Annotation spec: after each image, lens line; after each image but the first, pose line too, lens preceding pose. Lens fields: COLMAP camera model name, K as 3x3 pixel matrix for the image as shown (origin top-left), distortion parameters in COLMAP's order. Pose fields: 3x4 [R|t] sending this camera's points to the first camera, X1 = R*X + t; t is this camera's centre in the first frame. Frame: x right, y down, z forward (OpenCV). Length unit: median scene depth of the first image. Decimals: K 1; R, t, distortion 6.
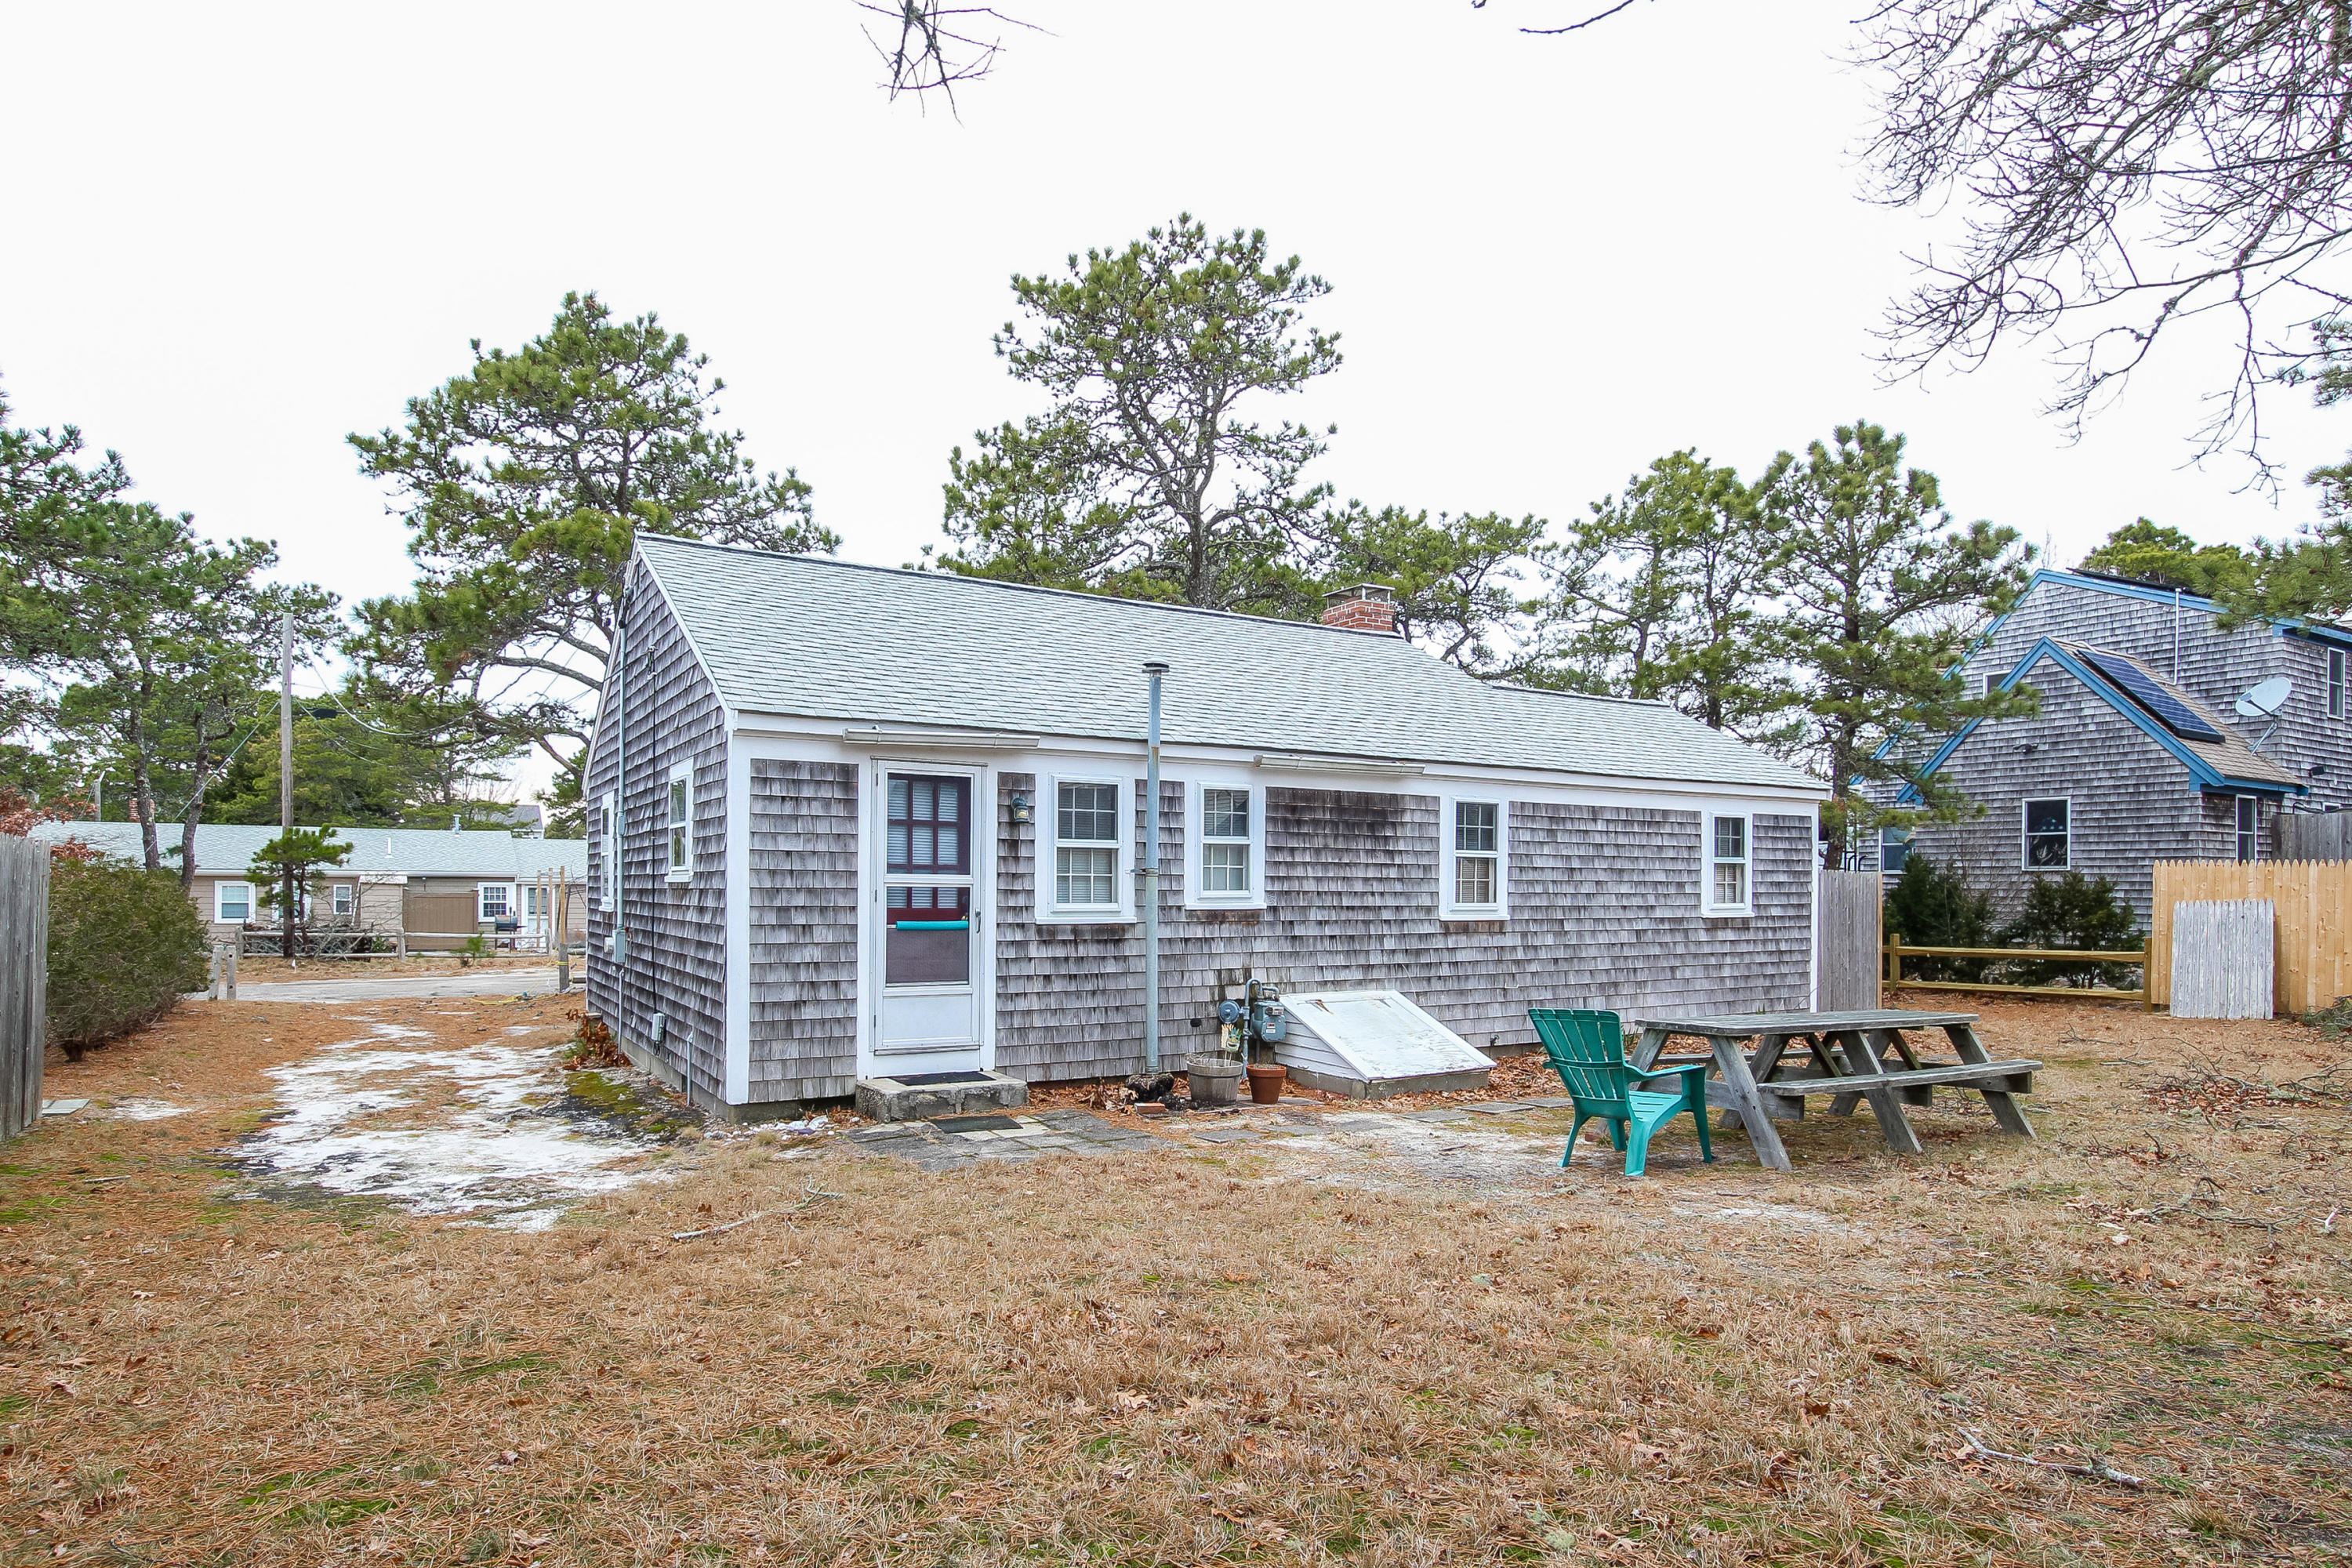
lens RADIAL K [[1303.9, 0, 1179.4], [0, 1303.9, 782.7], [0, 0, 1]] dist [-0.016059, 0.004027]
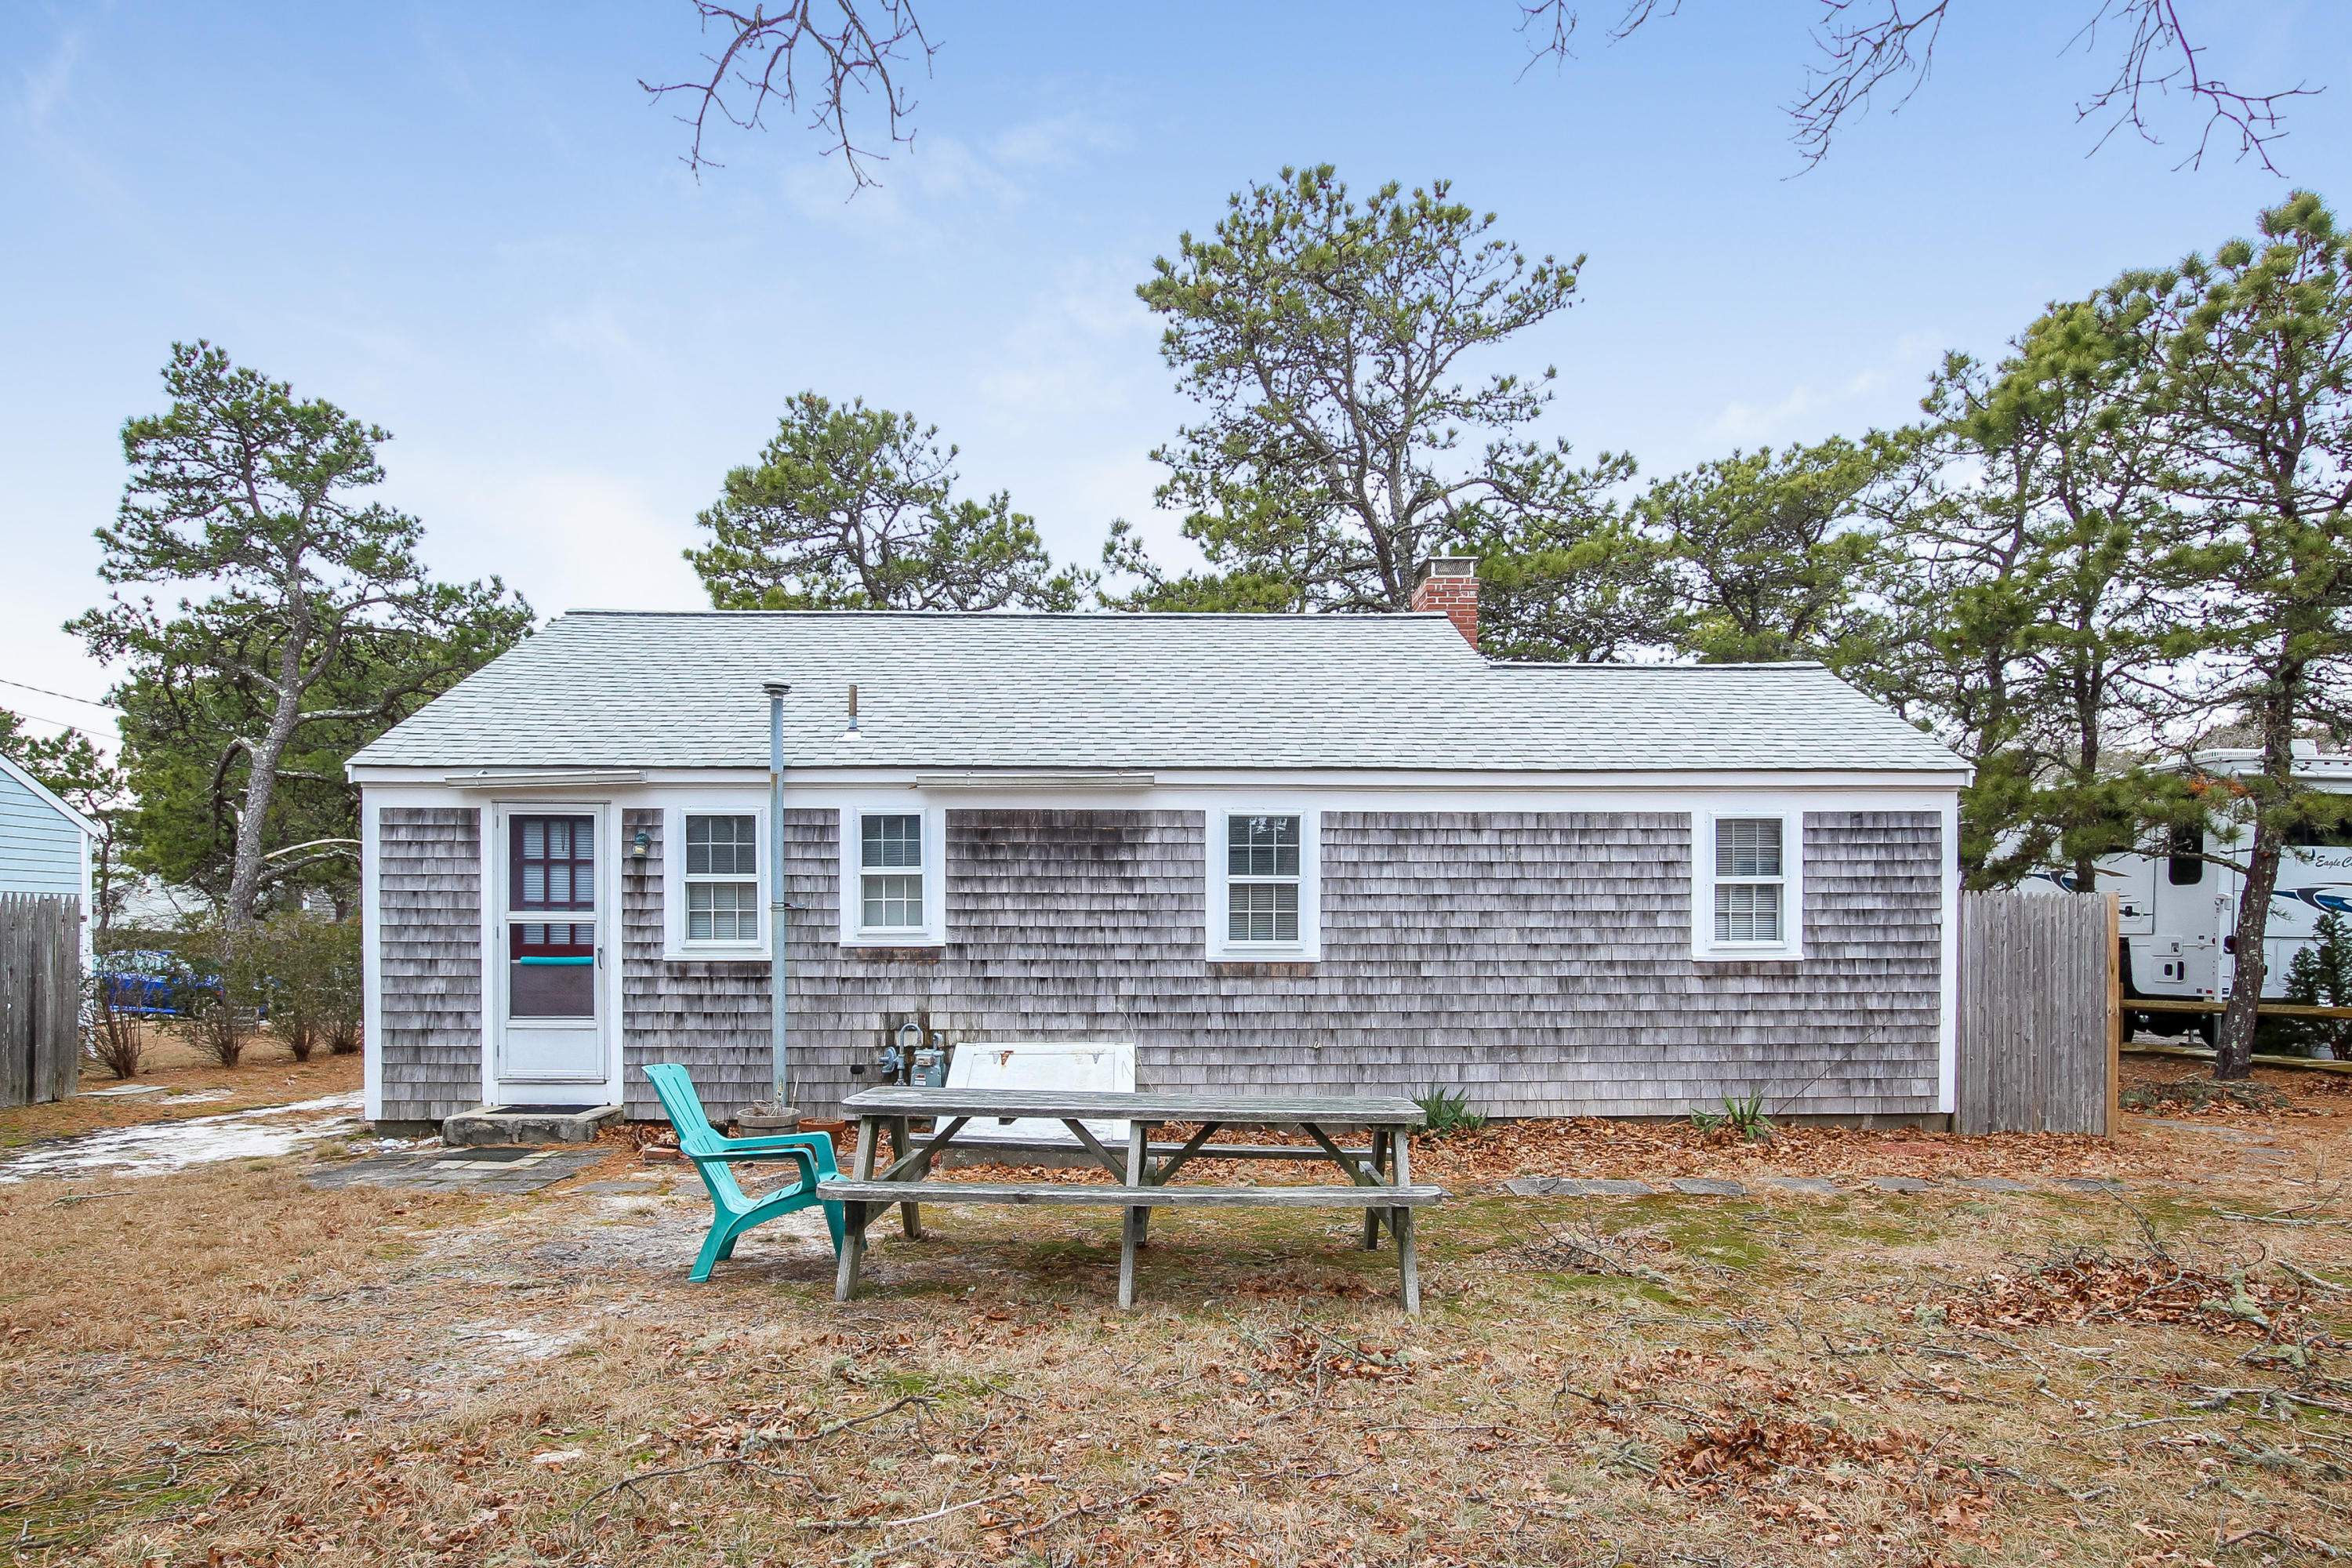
lens RADIAL K [[1356.3, 0, 1181.3], [0, 1356.3, 826.2], [0, 0, 1]] dist [-0.022124, 0.001133]
pose [[0.870597, -0.044179, -0.490010, 0.653073], [0.044865, 0.998939, -0.010352, 0.031067], [0.489948, -0.012971, 0.871655, 0.267977]]
